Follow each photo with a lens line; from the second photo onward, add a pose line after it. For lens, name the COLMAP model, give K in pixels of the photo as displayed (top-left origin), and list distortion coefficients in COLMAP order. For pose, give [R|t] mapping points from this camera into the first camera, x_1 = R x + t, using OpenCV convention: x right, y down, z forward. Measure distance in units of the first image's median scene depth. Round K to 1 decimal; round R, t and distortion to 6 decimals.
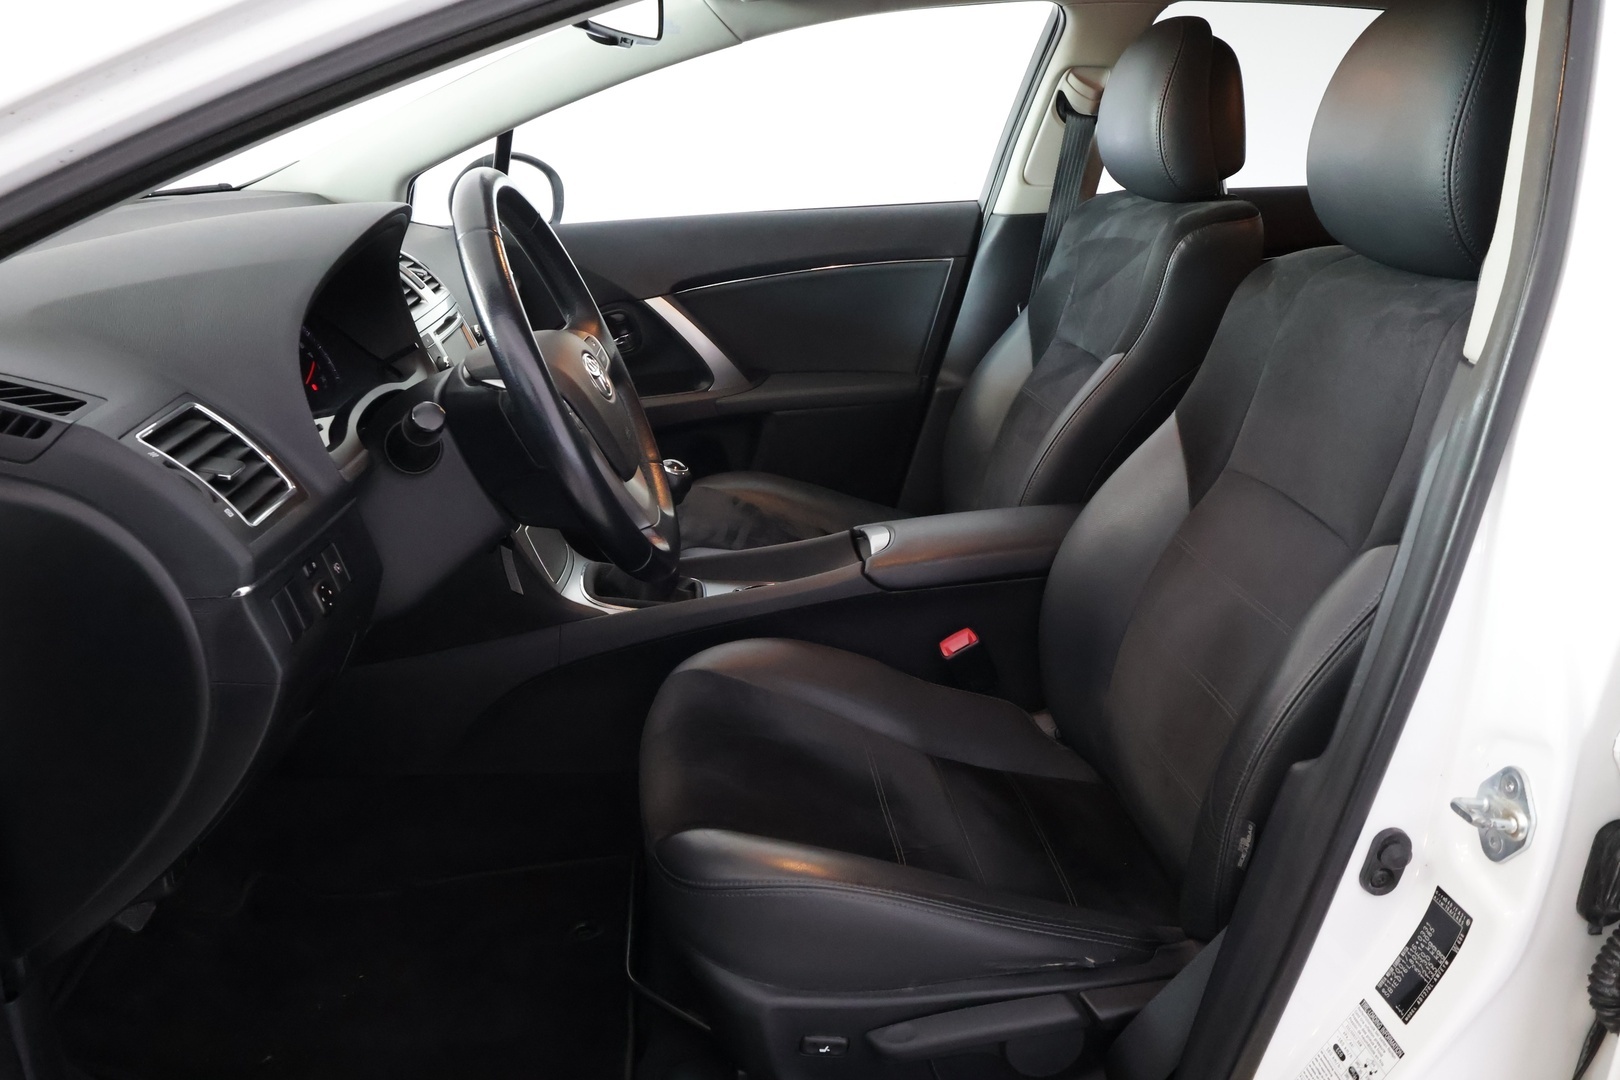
lens RADIAL K [[1254.7, 0, 810.0], [0, 1254.7, 540.0], [0, 0, 1]] dist [-0.003001, 0.005043]
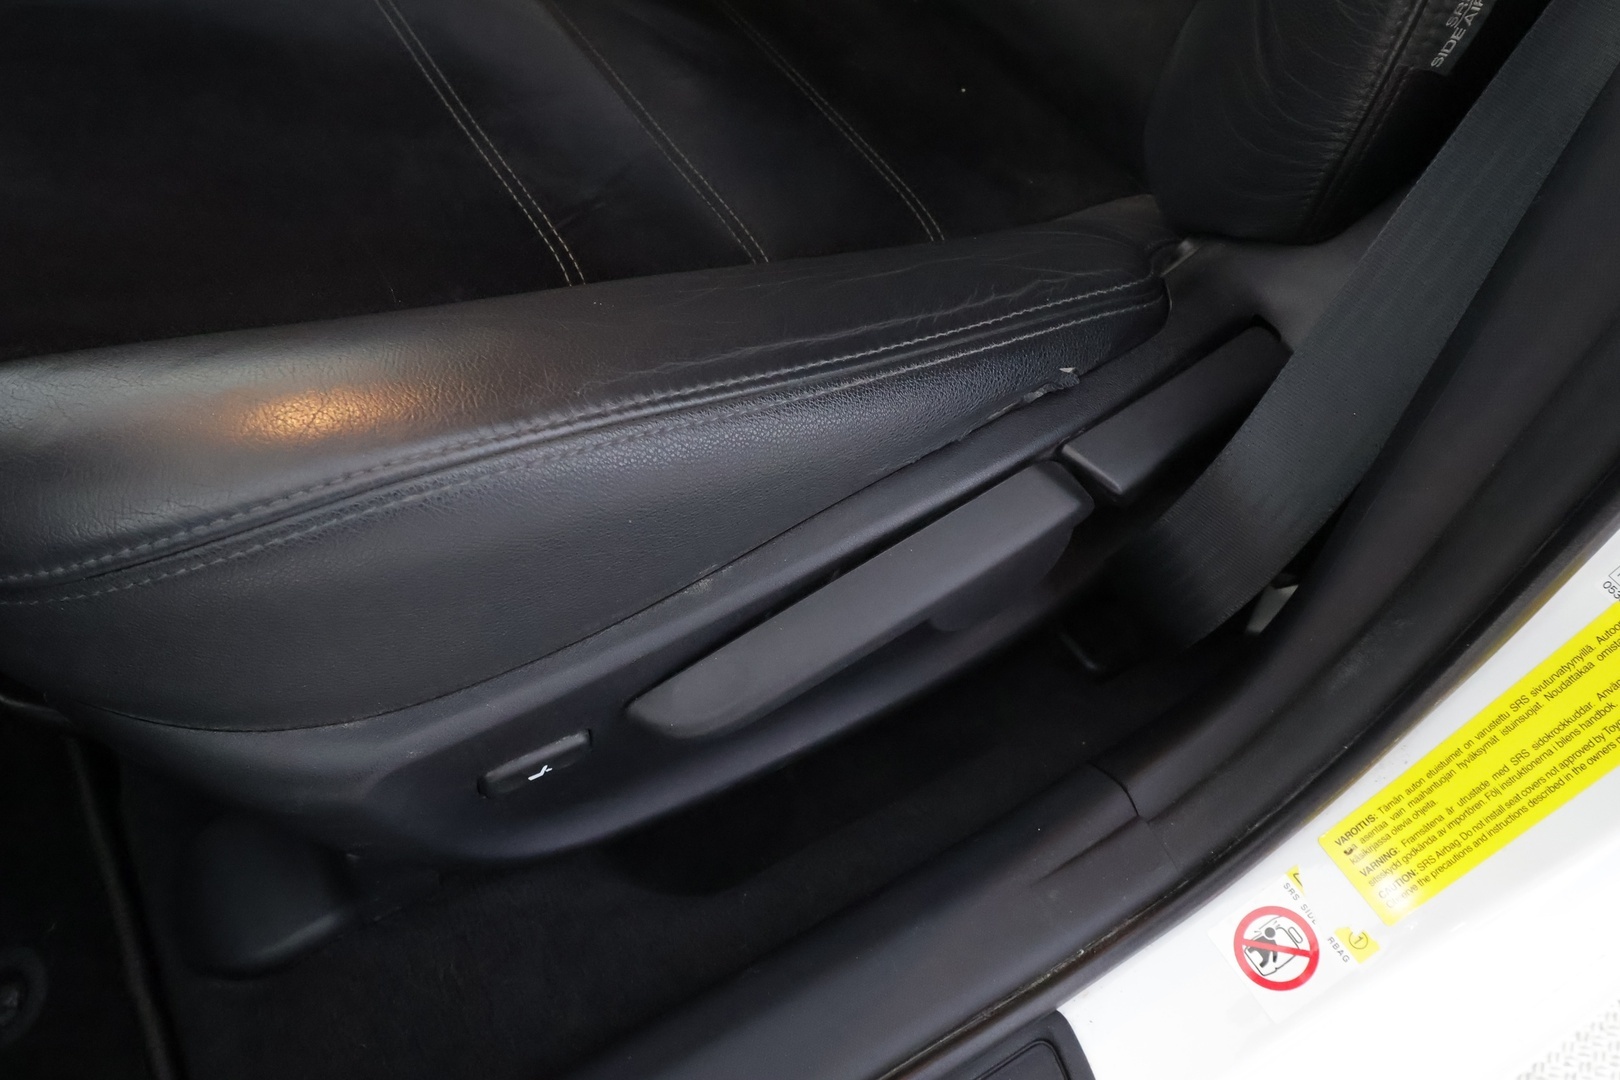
lens RADIAL K [[1254.7, 0, 810.0], [0, 1254.7, 540.0], [0, 0, 1]] dist [-0.003001, 0.005043]
pose [[0.905677, -0.350147, 0.239054, 0.019234], [0.140412, 0.779746, 0.610148, 0.106794], [-0.400043, -0.519031, 0.755363, 0.692859]]
